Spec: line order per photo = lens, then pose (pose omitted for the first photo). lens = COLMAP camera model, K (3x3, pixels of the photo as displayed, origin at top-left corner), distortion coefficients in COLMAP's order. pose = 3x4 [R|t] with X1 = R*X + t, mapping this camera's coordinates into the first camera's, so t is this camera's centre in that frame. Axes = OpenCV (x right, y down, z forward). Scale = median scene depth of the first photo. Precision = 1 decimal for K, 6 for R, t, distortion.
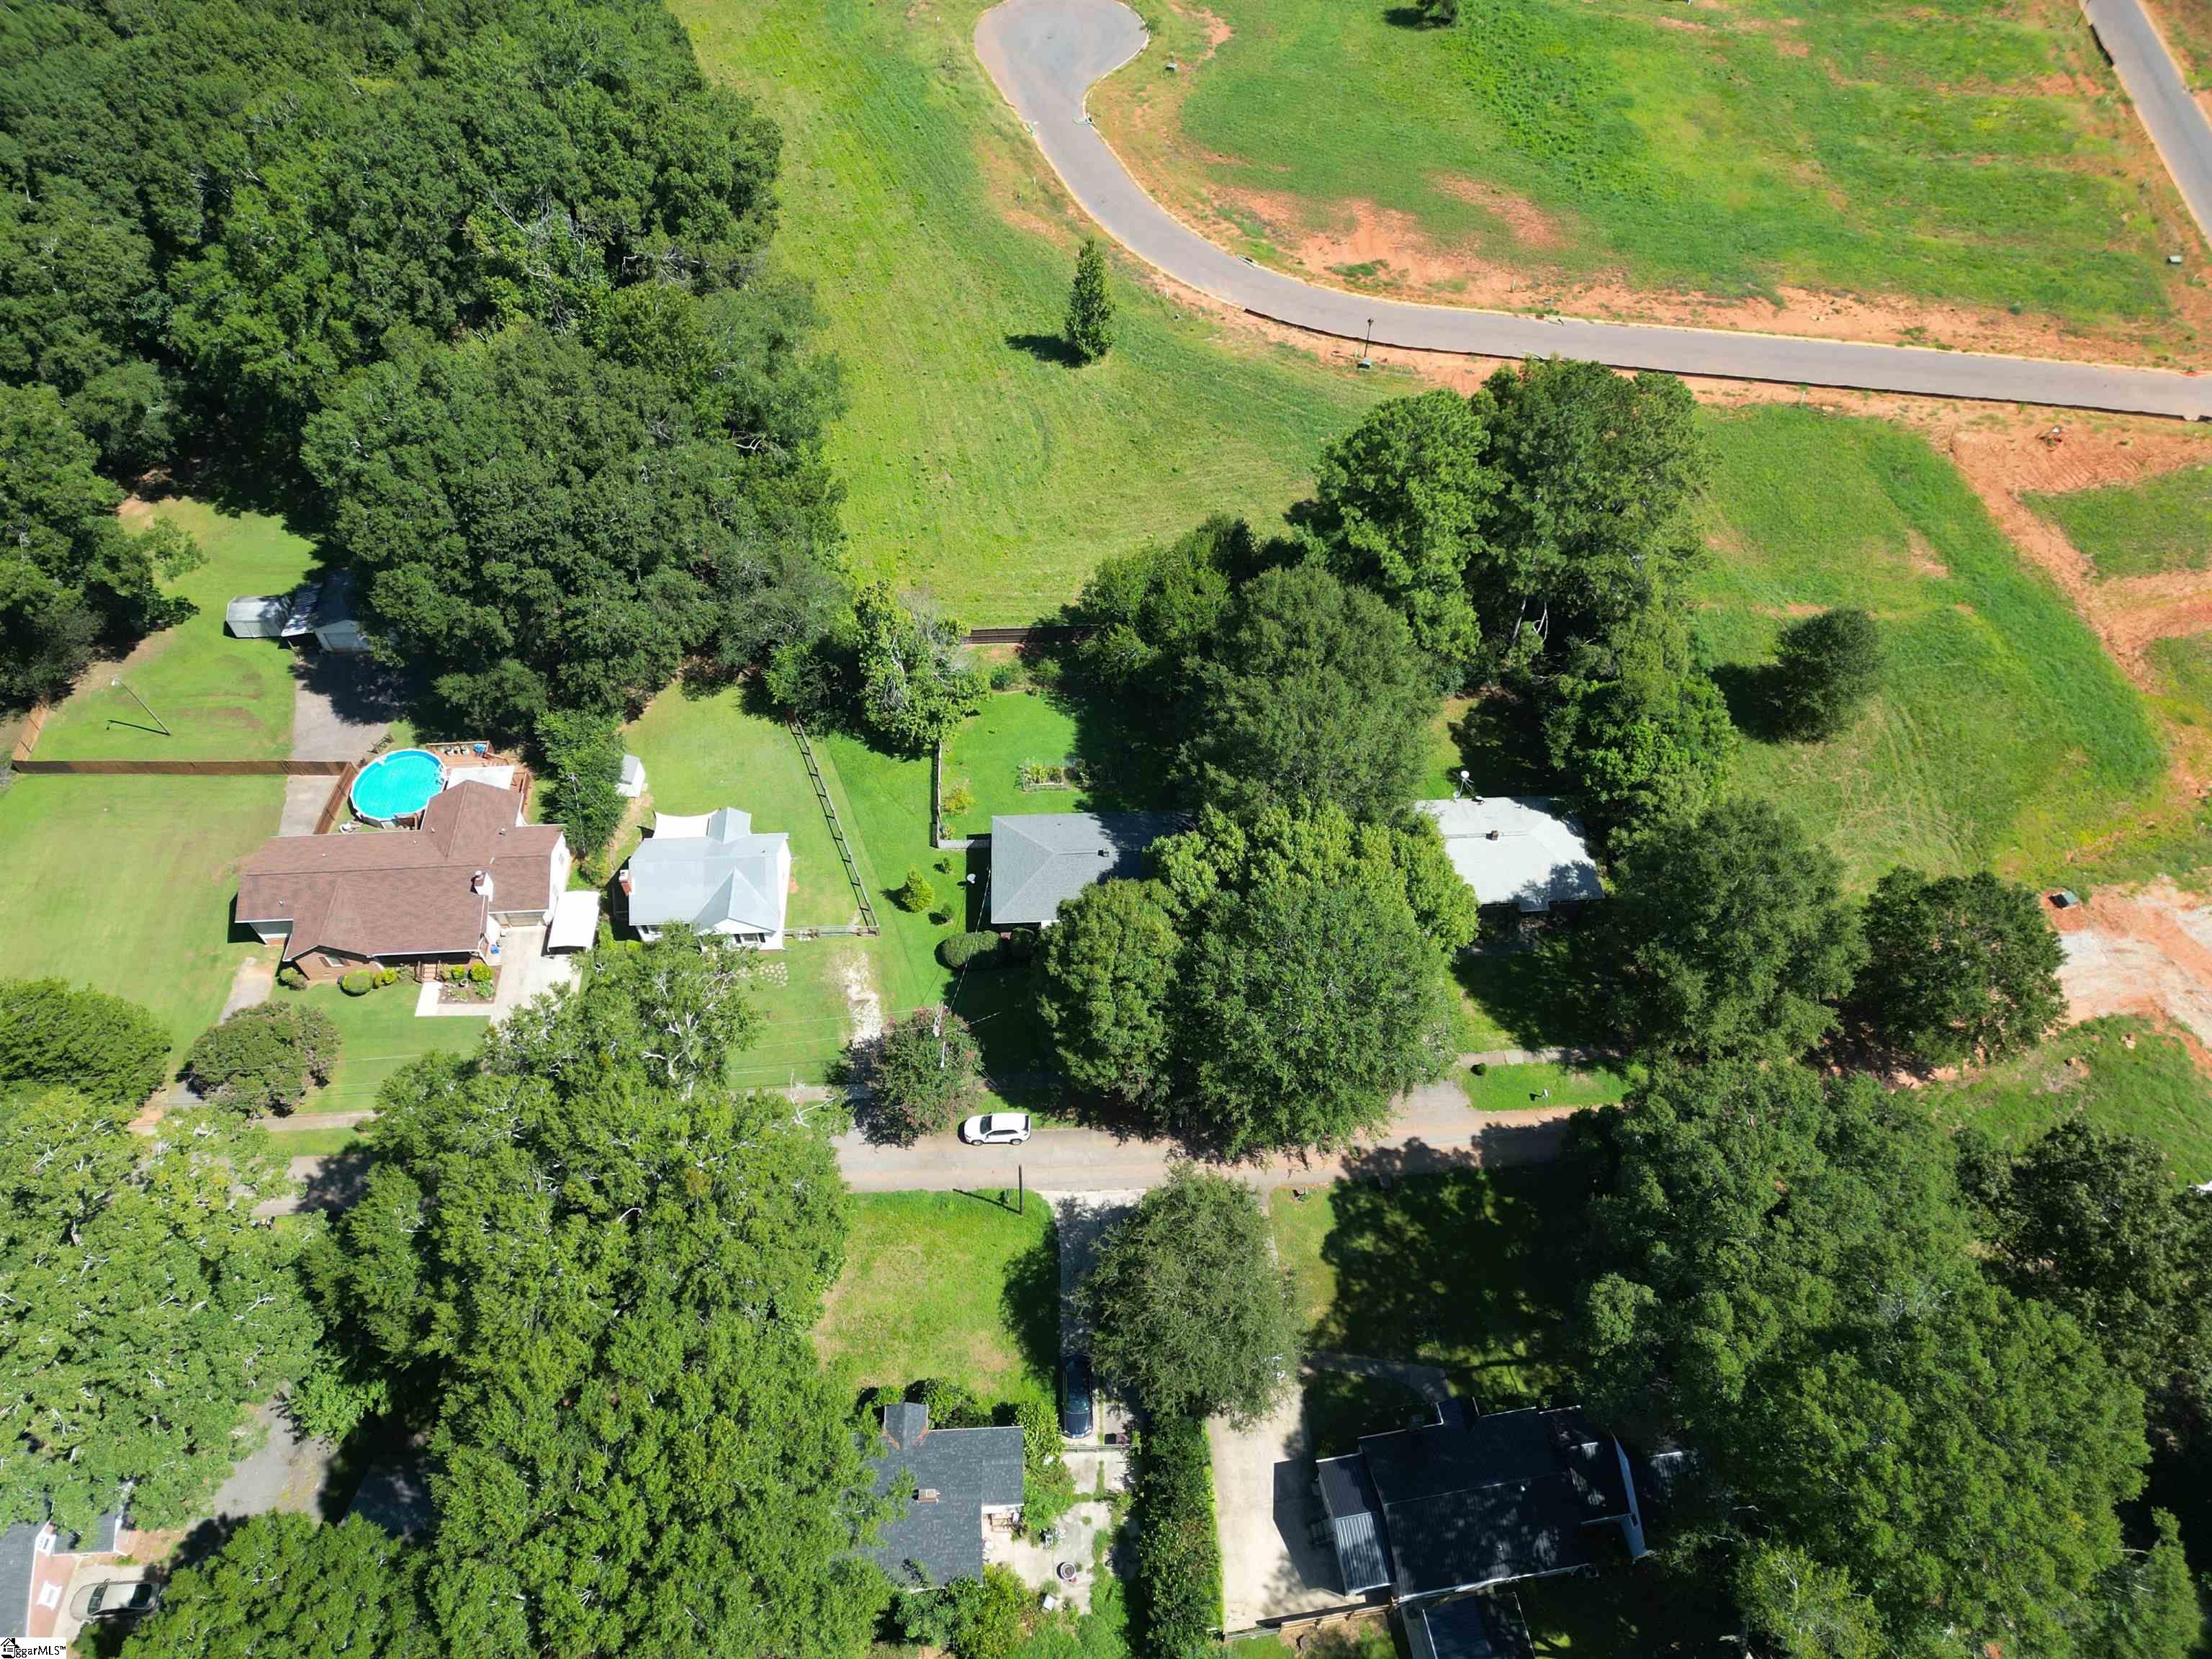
lens RADIAL K [[1565.7, 0, 1100.2], [0, 1565.7, 837.3], [0, 0, 1]] dist [0.052296, -0.037568]
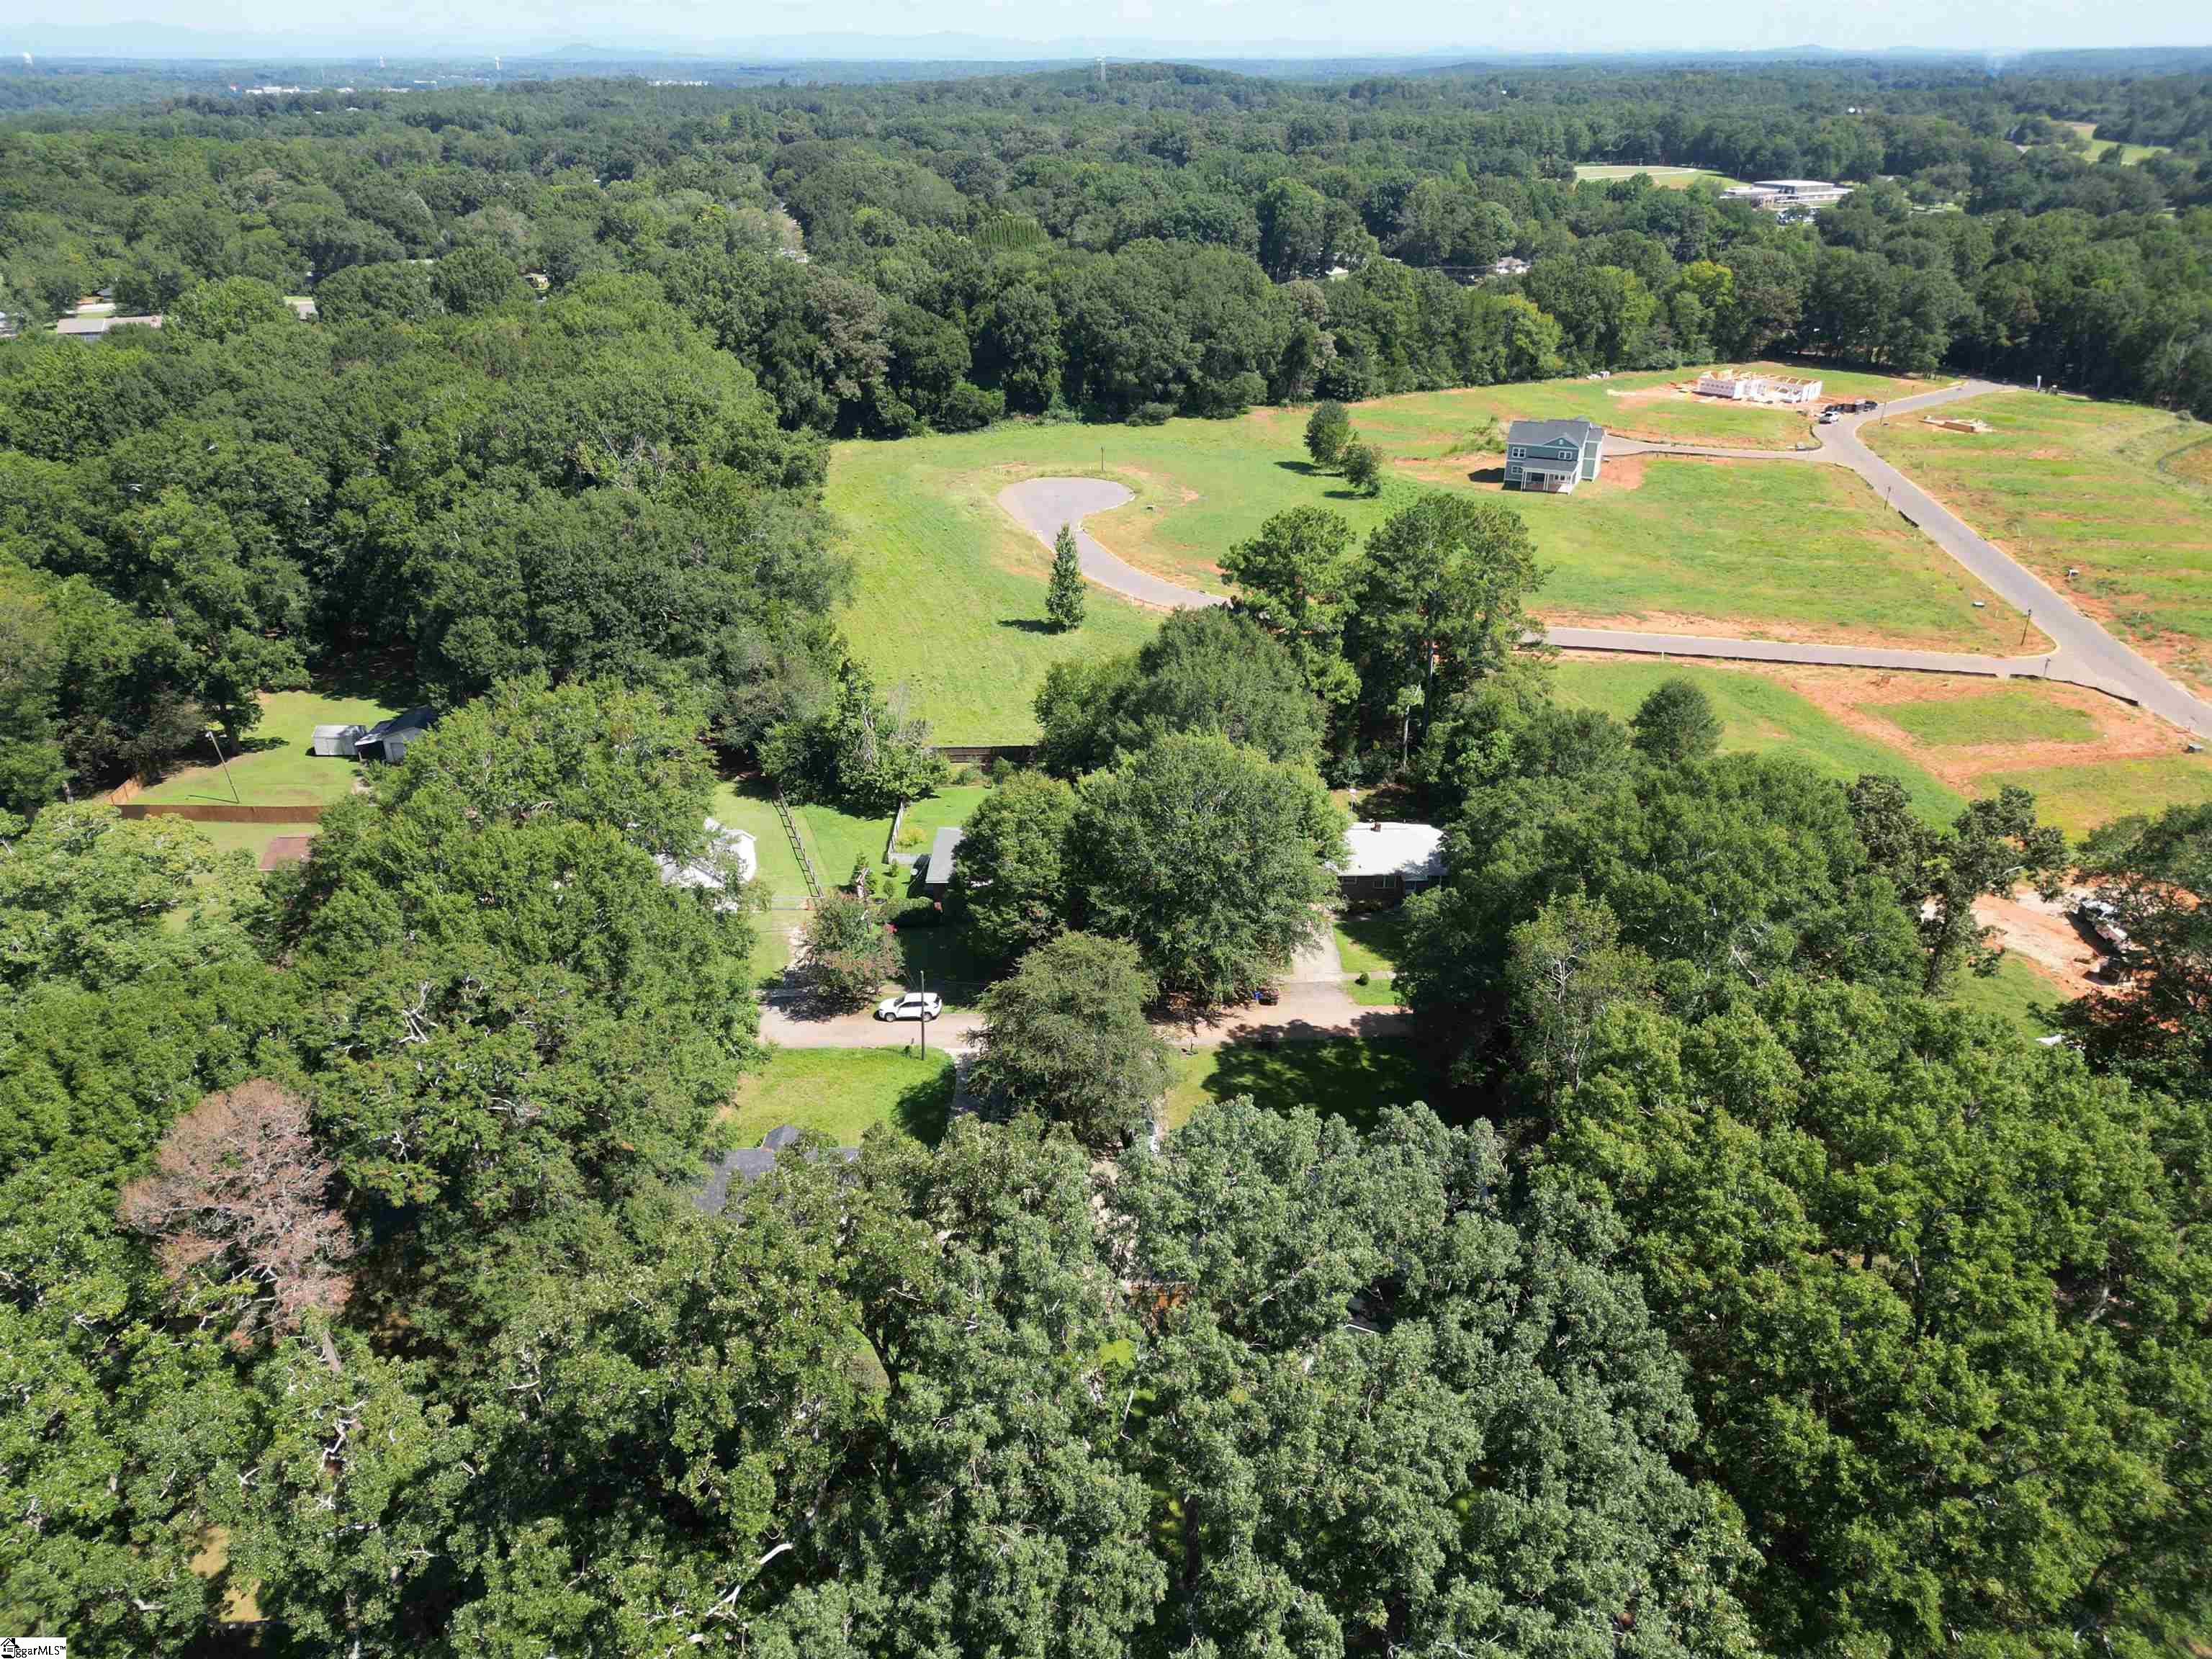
lens RADIAL K [[1565.7, 0, 1100.2], [0, 1565.7, 837.3], [0, 0, 1]] dist [0.052296, -0.037568]
pose [[0.999025, 0.025912, -0.035730, 0.097571], [-0.039057, 0.896067, -0.442197, 0.536848], [0.020558, 0.443162, 0.896206, -0.009383]]
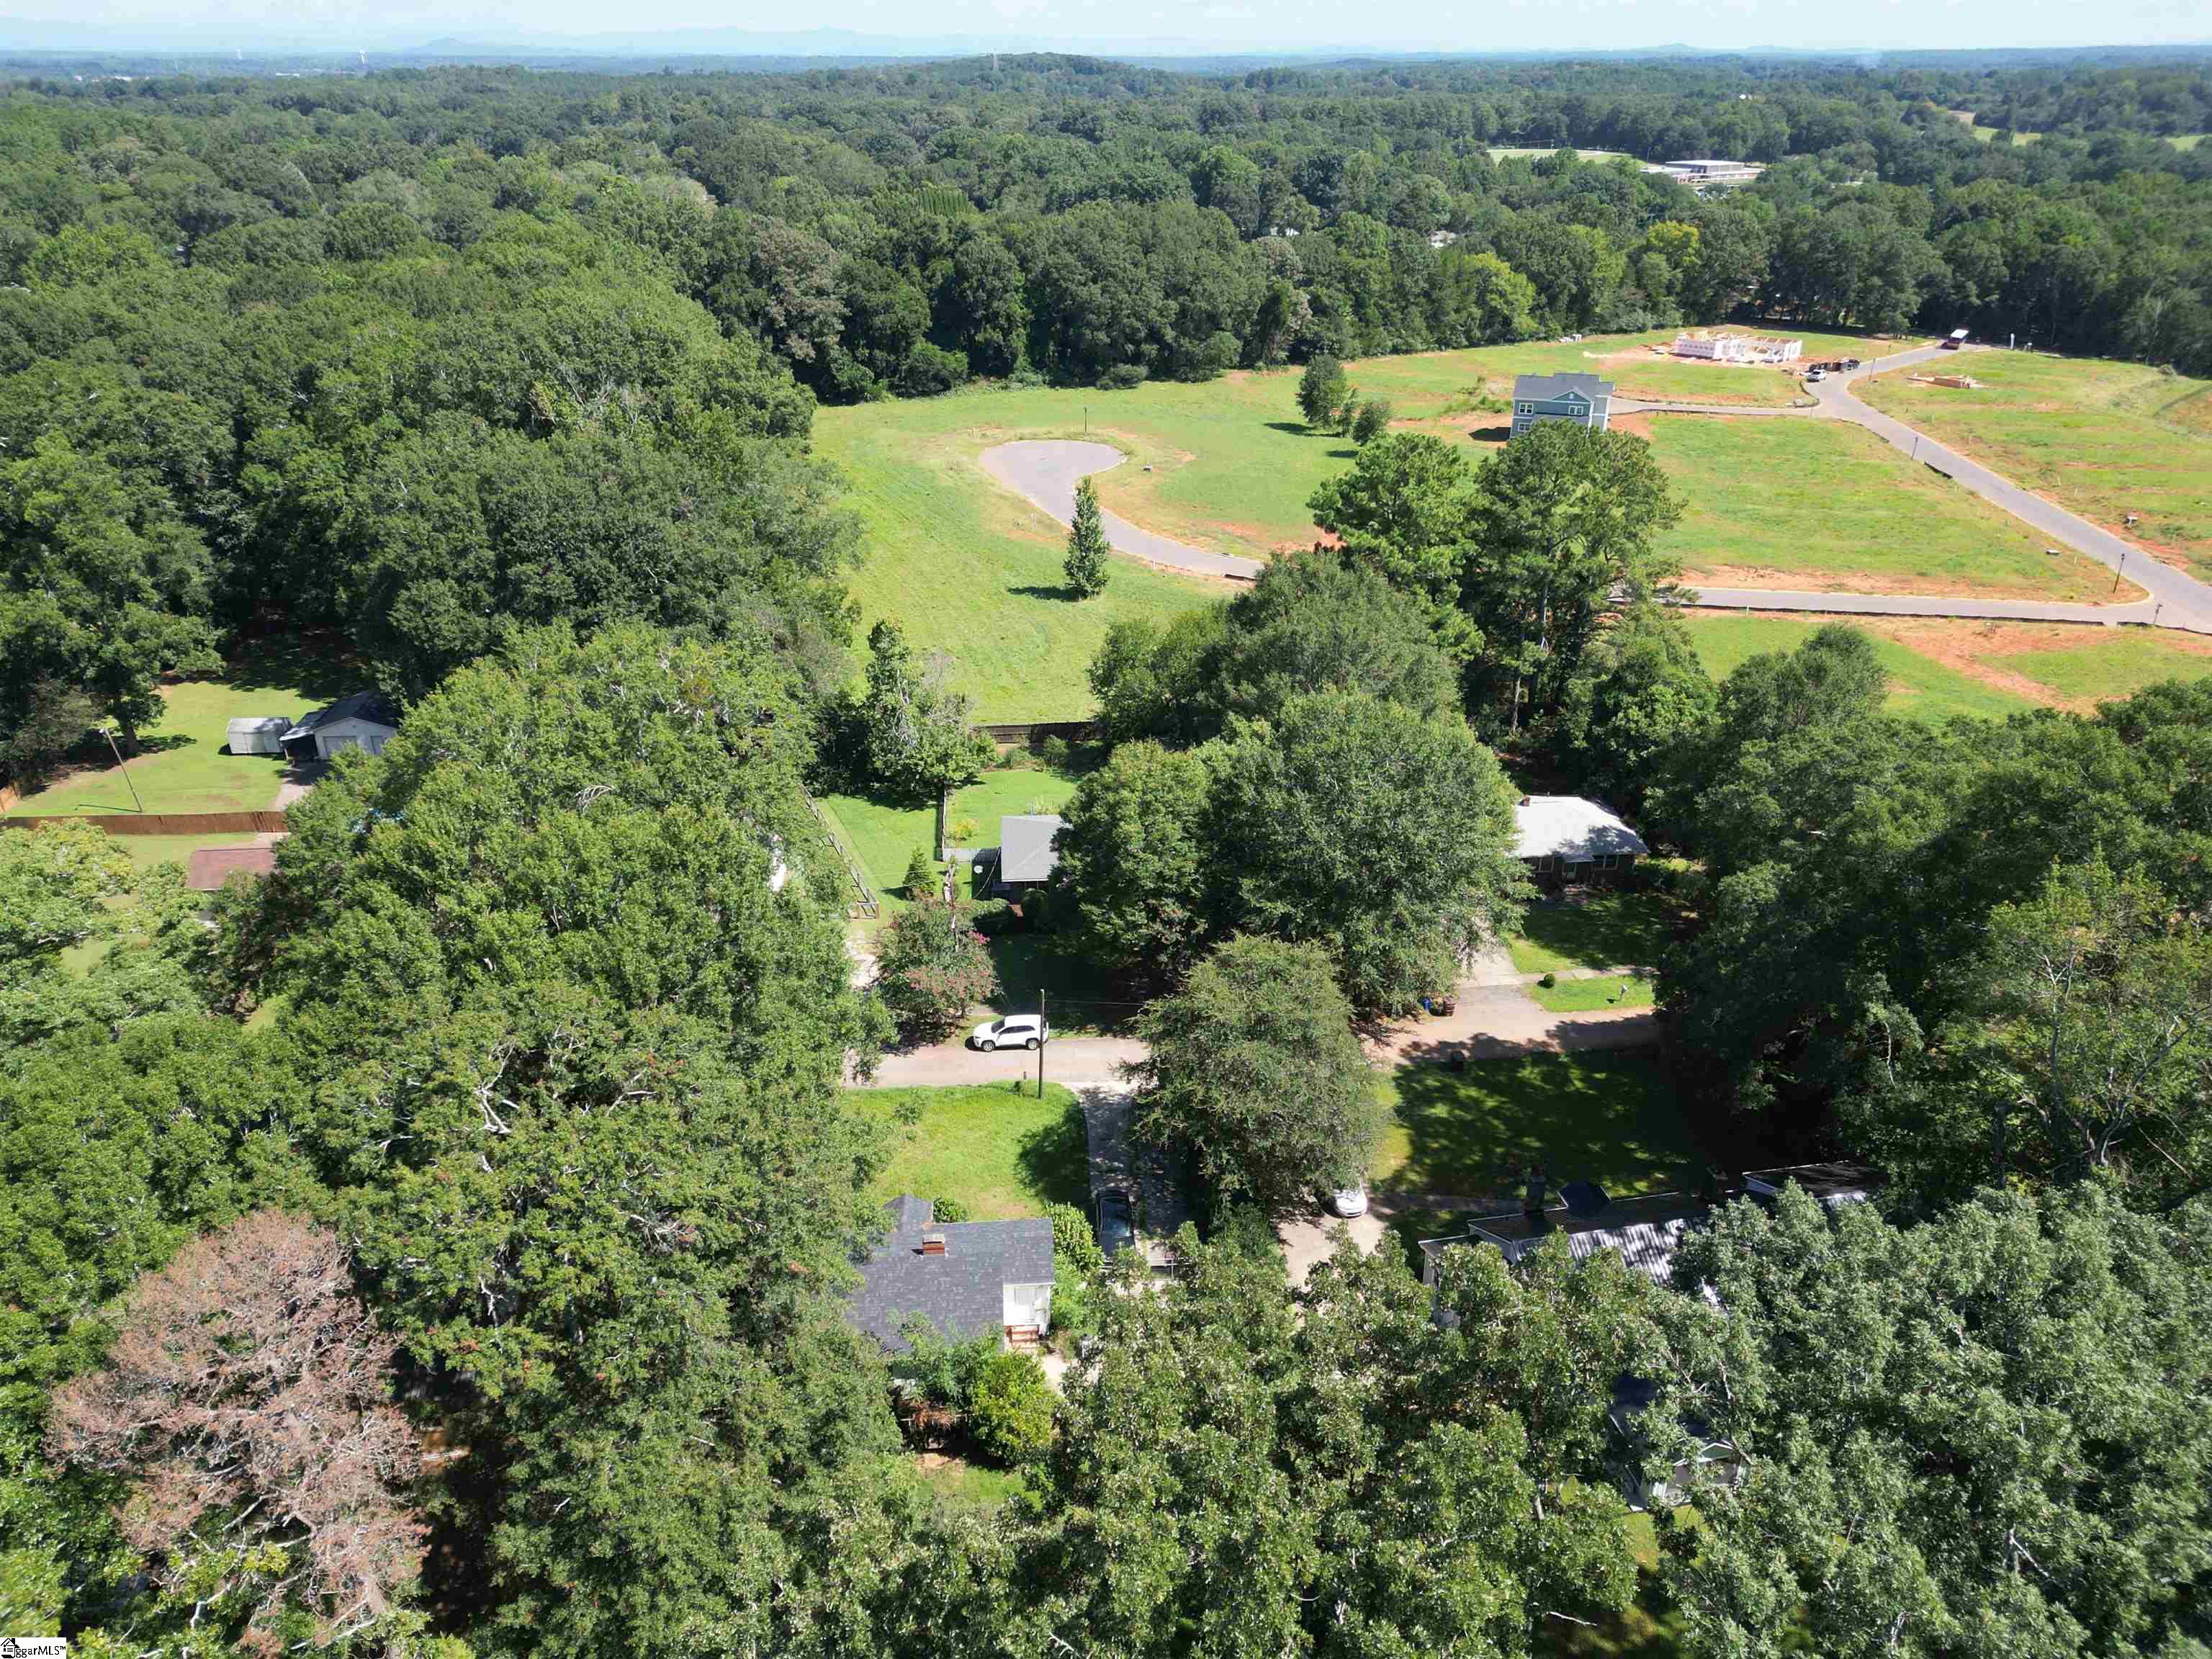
lens RADIAL K [[1565.7, 0, 1100.2], [0, 1565.7, 837.3], [0, 0, 1]] dist [0.052296, -0.037568]
pose [[0.999685, -0.002260, 0.025012, -0.035441], [0.013088, 0.896882, -0.442075, 0.464268], [-0.021434, 0.442263, 0.896629, 0.158923]]
